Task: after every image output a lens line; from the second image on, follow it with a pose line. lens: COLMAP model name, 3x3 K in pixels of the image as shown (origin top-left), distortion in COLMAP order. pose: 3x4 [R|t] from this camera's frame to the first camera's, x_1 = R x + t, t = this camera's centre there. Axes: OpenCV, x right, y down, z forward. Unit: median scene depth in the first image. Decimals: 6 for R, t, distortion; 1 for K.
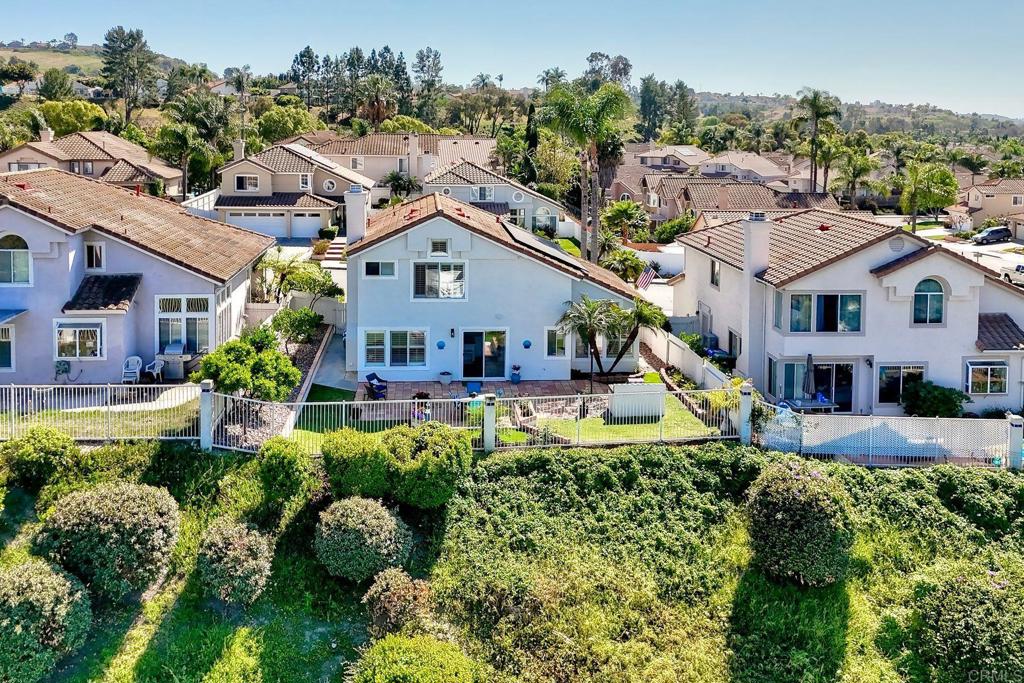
lens RADIAL K [[916.5, 0, 501.1], [0, 916.5, 174.8], [0, 0, 1]] dist [0.040540, -0.016092]
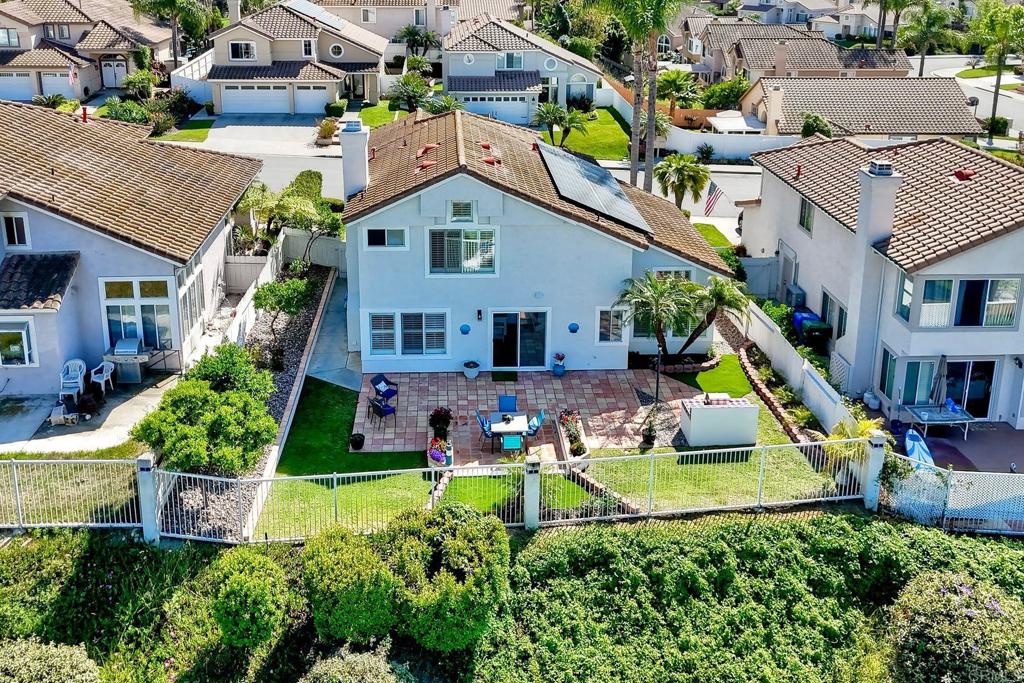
lens RADIAL K [[927.6, 0, 494.5], [0, 927.6, 162.7], [0, 0, 1]] dist [0.022874, 0.007300]
pose [[0.999512, 0.003859, -0.031010, -0.016885], [0.001914, 0.982923, 0.184009, -0.108372], [0.031190, -0.183978, 0.982435, 0.254042]]
